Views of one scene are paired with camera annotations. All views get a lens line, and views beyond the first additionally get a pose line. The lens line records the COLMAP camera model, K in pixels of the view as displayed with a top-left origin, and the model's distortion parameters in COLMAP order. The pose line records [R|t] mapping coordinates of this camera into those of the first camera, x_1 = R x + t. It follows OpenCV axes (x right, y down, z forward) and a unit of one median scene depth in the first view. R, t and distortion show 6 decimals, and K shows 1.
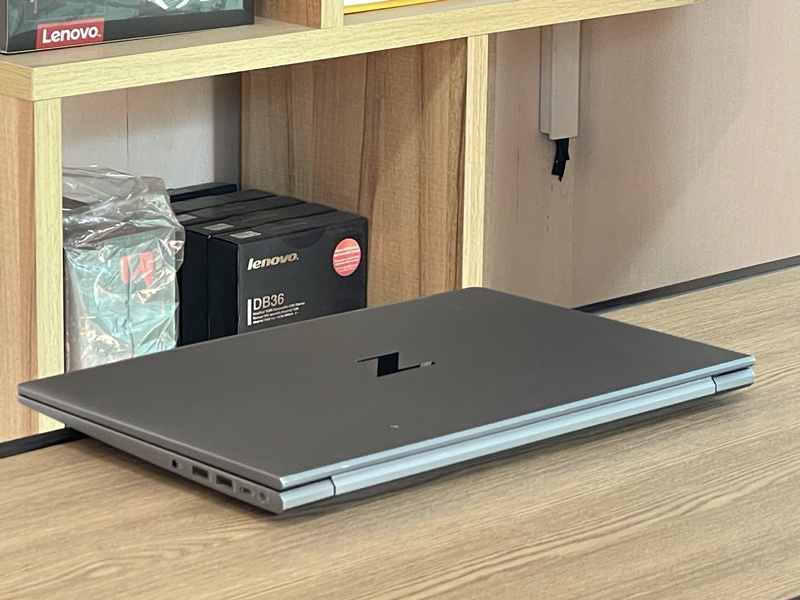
lens RADIAL K [[2934.1, 0, 400.0], [0, 2934.1, 300.0], [0, 0, 1]] dist [0.236226, 0.883961]
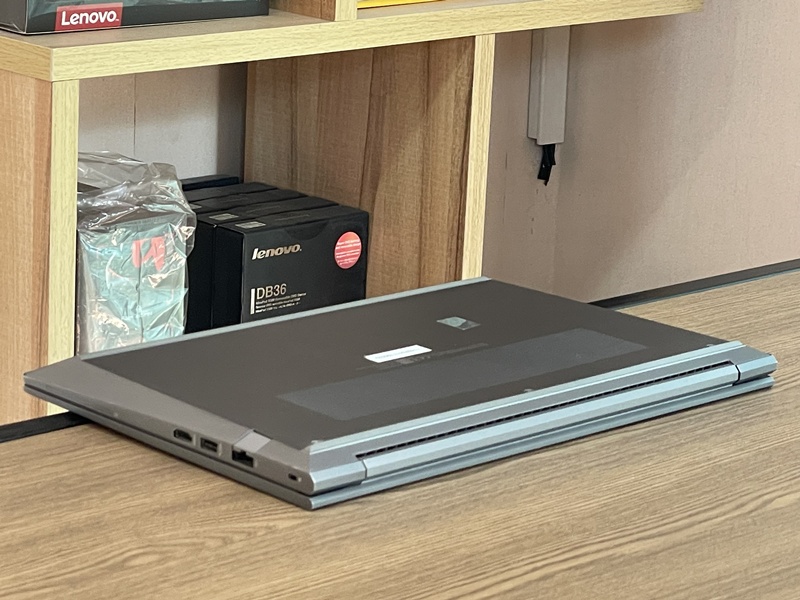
lens RADIAL K [[2635.8, 0, 400.0], [0, 2635.8, 300.0], [0, 0, 1]] dist [0.104467, 1.966297]
pose [[0.999341, 0.026072, 0.025268, -0.026185], [-0.025983, 0.999655, -0.003828, 0.006643], [-0.025359, 0.003169, 0.999673, 0.097332]]
